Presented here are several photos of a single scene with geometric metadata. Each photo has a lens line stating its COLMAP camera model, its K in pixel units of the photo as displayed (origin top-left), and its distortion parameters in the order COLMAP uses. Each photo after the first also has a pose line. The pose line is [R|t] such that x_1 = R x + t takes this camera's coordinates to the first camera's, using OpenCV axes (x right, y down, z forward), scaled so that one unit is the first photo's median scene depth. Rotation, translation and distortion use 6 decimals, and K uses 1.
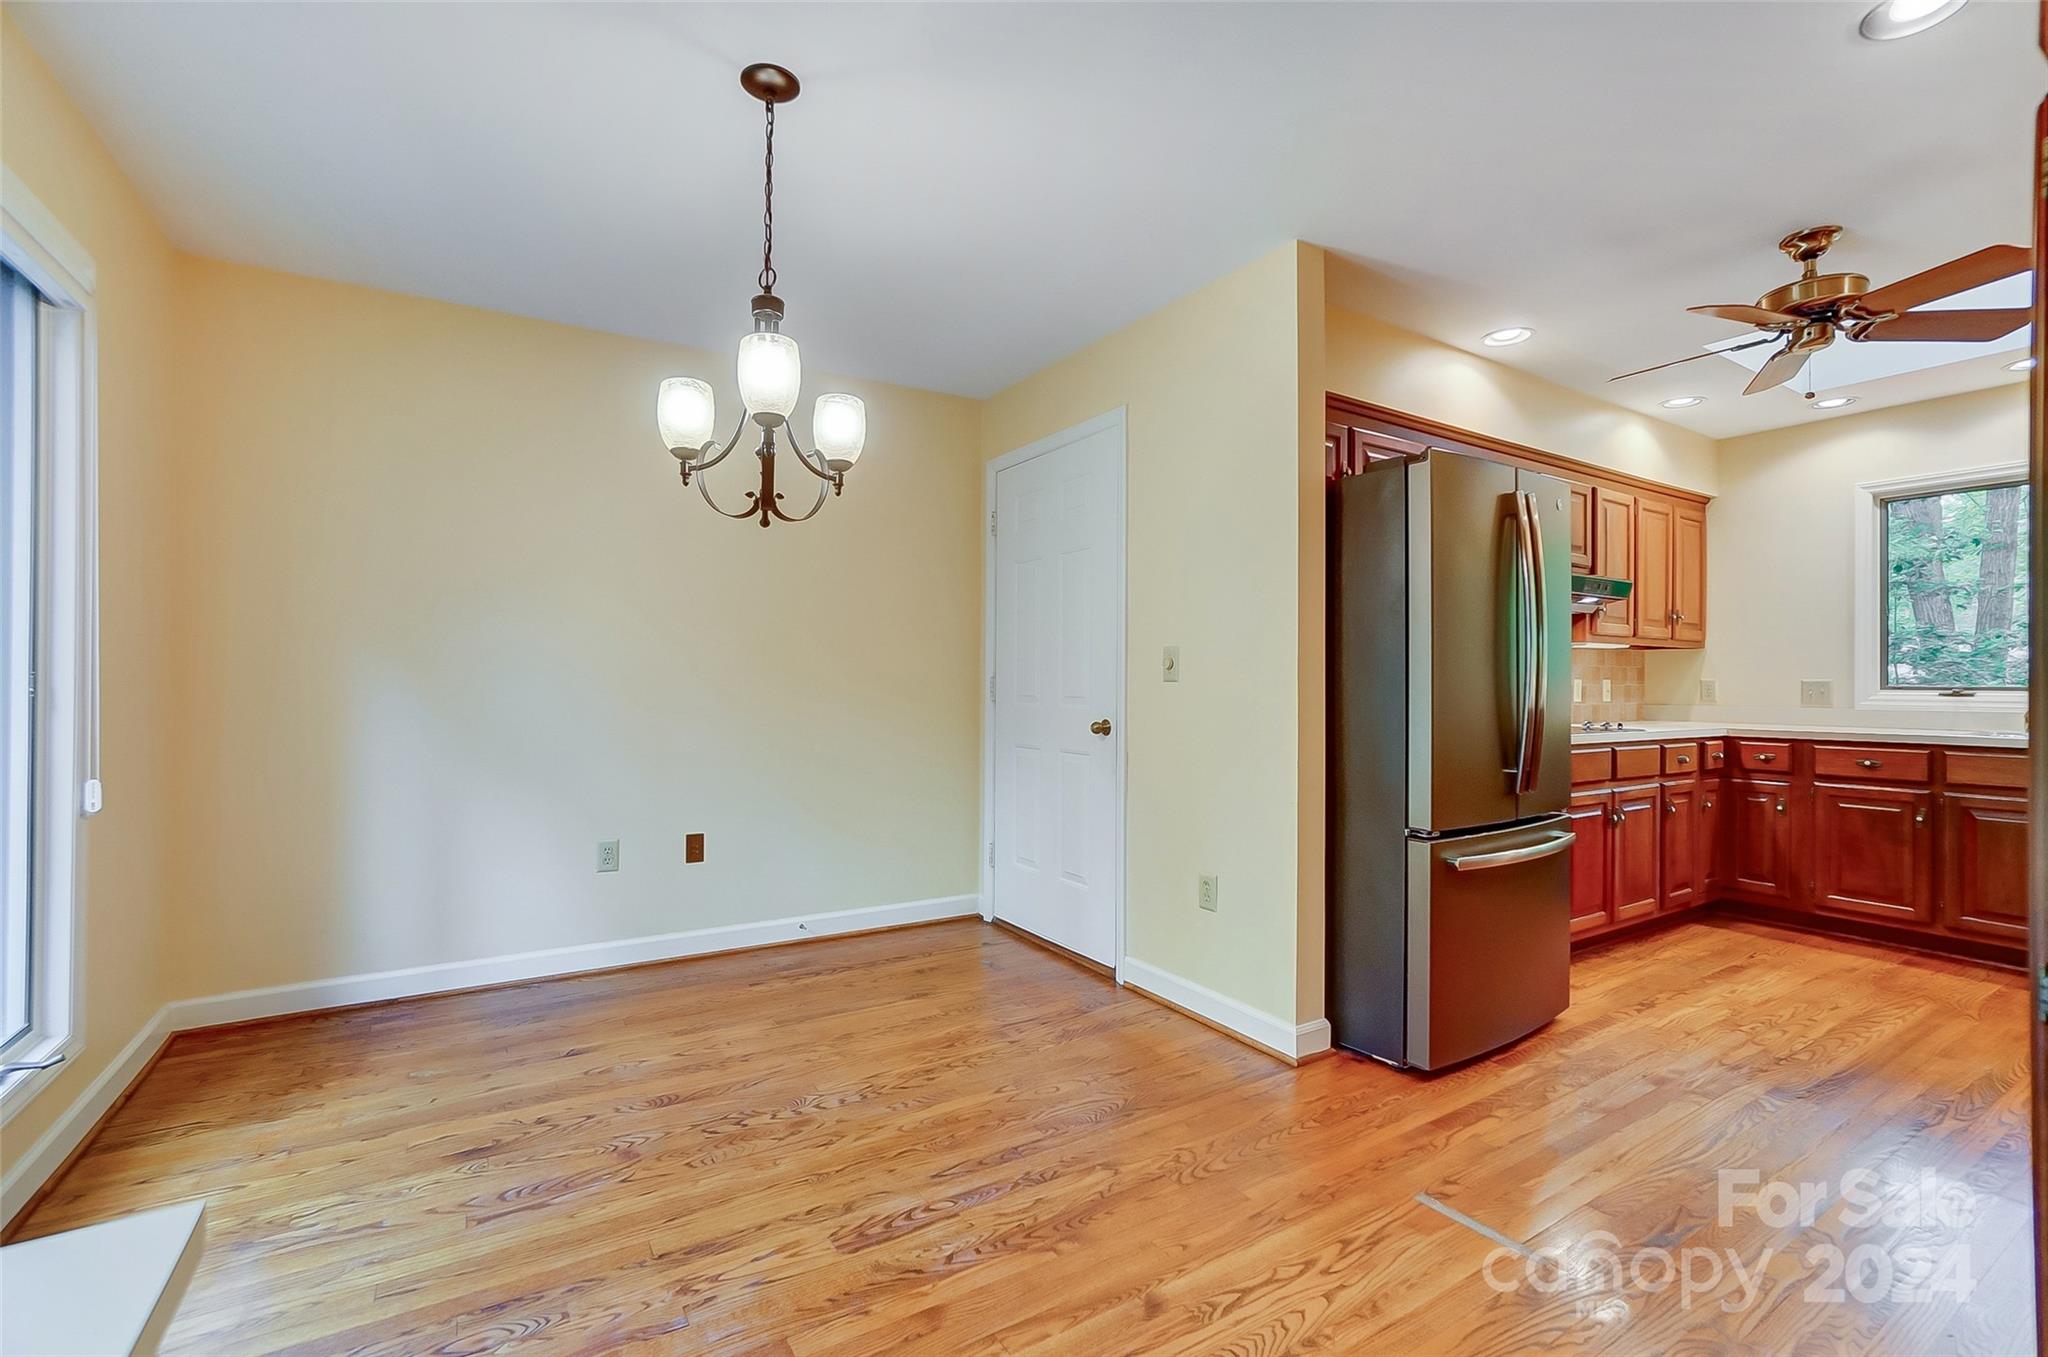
lens RADIAL K [[916.8, 0, 1016.4], [0, 916.8, 677.9], [0, 0, 1]] dist [-0.016808, 0.007488]
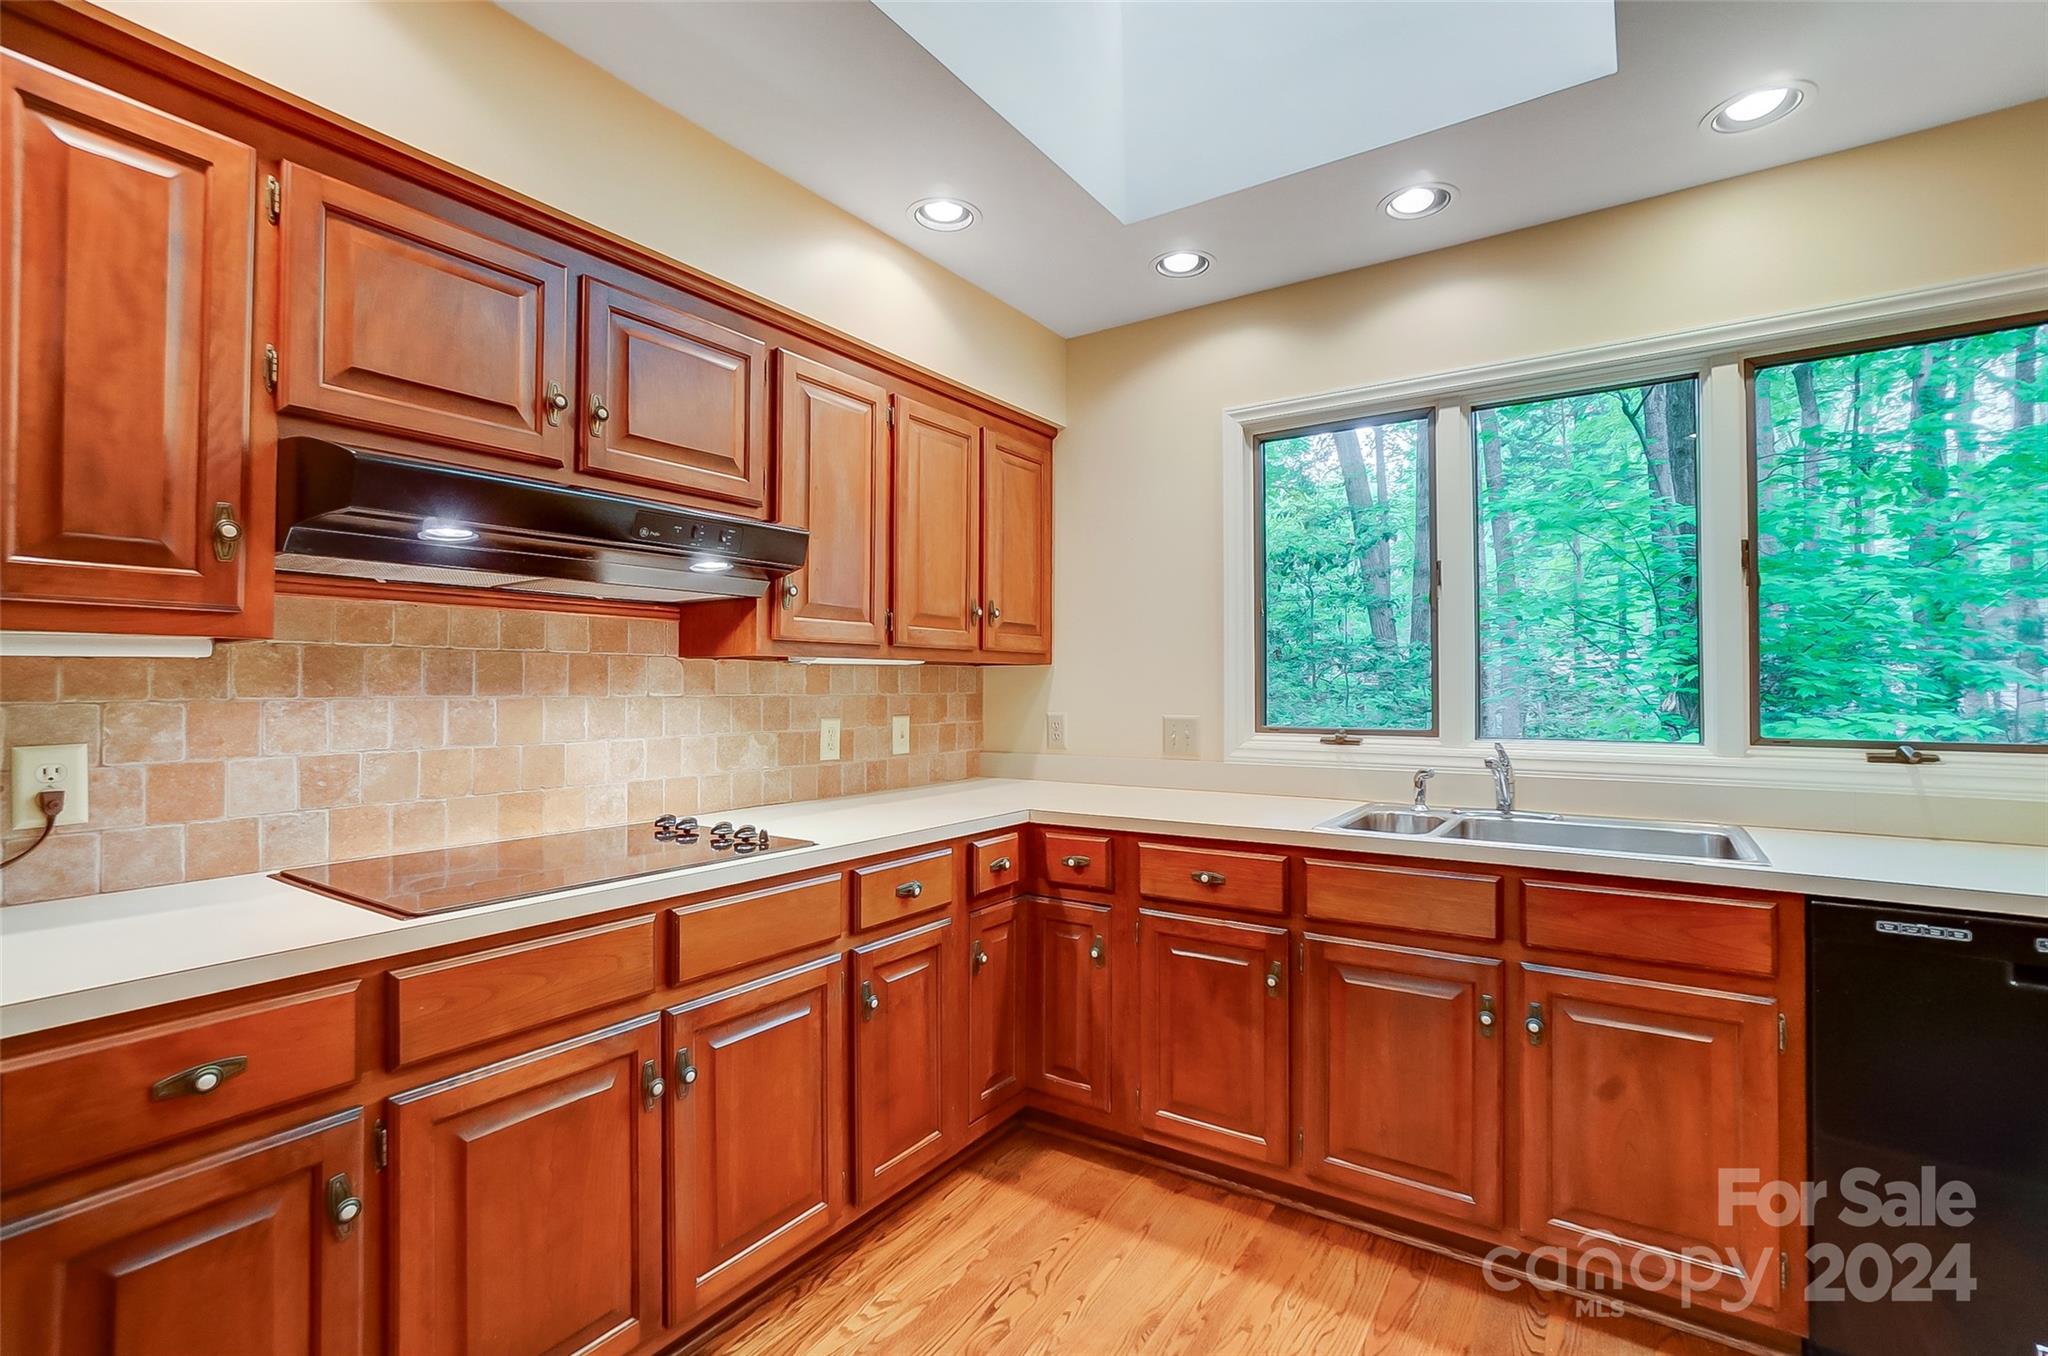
lens RADIAL K [[916.8, 0, 1037.9], [0, 916.8, 673.6], [0, 0, 1]] dist [-0.016808, 0.007488]
pose [[0.915161, -0.000307, 0.403088, 0.584075], [0.002701, 0.999982, -0.005373, -0.027134], [-0.403079, 0.006006, 0.915145, 0.498895]]
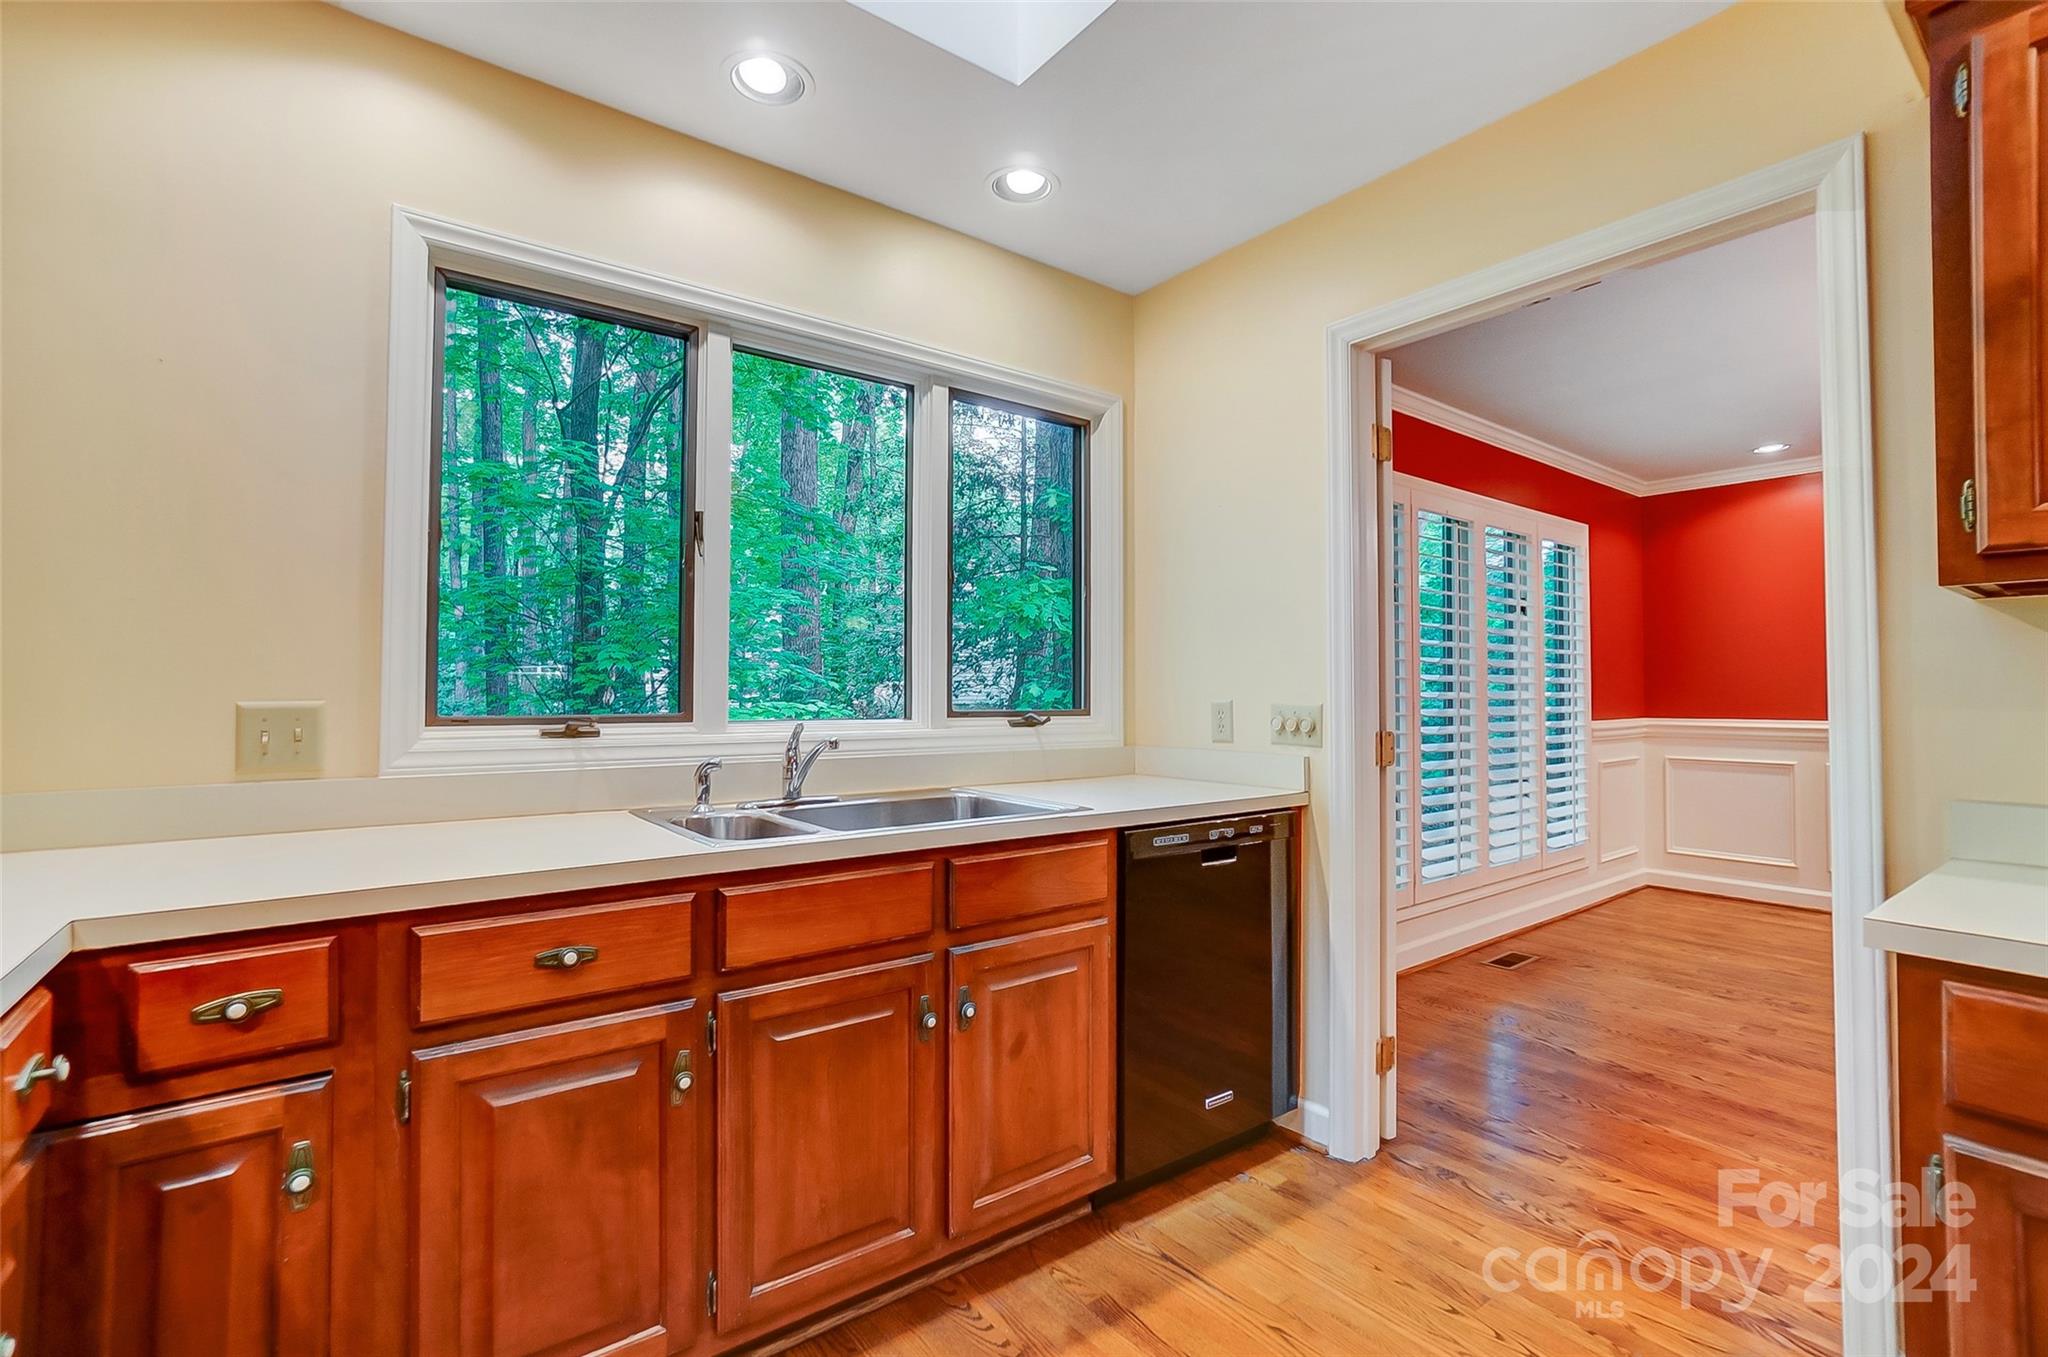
lens RADIAL K [[916.8, 0, 1030.6], [0, 916.8, 671.9], [0, 0, 1]] dist [-0.016808, 0.007488]
pose [[-0.072738, 0.016175, 0.997220, 0.553891], [-0.012235, 0.999779, -0.017109, -0.008183], [-0.997276, -0.013445, -0.072524, 0.809356]]
